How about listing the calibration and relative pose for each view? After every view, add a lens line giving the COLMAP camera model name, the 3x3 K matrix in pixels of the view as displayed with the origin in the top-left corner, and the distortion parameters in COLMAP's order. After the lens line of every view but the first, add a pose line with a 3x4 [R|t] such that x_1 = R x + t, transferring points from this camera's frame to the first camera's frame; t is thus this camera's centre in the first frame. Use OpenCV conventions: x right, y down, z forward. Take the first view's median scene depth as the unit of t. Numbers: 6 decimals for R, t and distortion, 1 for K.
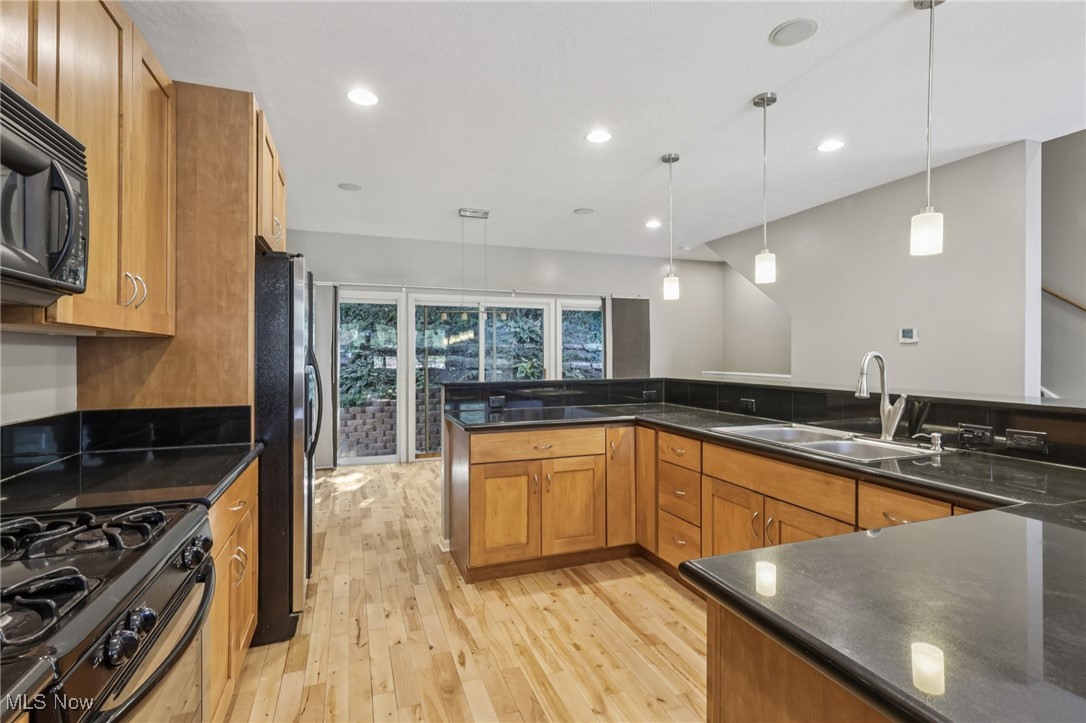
lens RADIAL K [[503.7, 0, 529.9], [0, 503.7, 358.5], [0, 0, 1]] dist [0.000376, 0.000089]
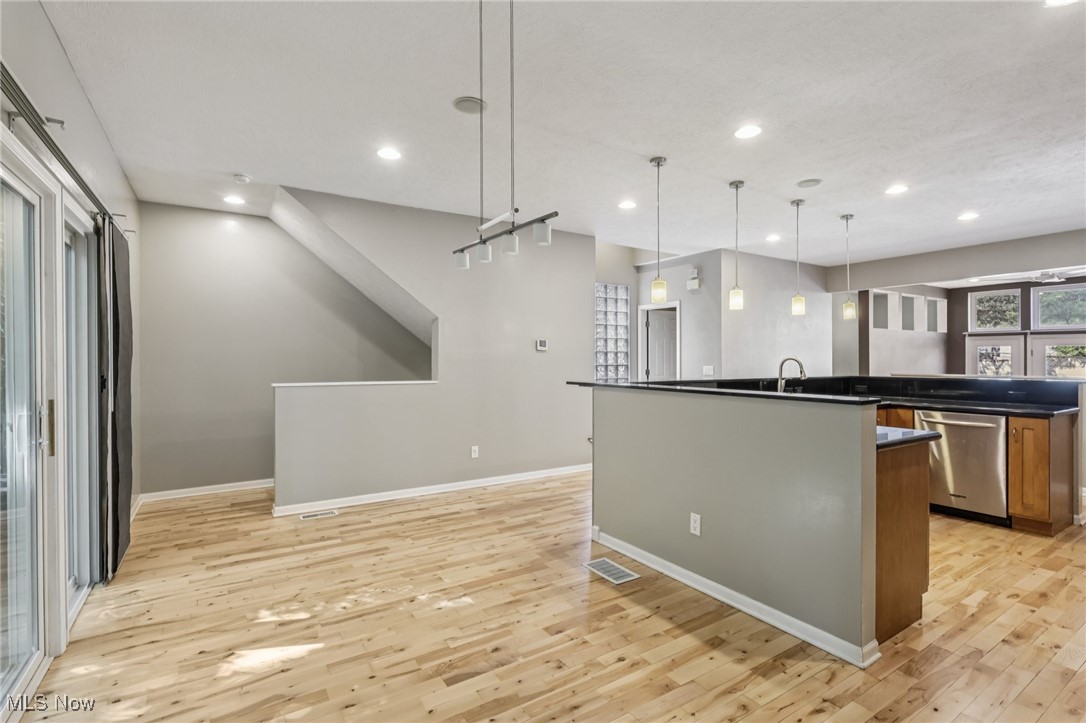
lens RADIAL K [[503.7, 0, 529.9], [0, 503.7, 358.5], [0, 0, 1]] dist [0.000376, 0.000089]
pose [[-0.212814, 0.000093, 0.977093, -0.671649], [0.008909, 0.999959, 0.001845, -0.012211], [-0.977052, 0.009098, -0.212806, 1.475030]]
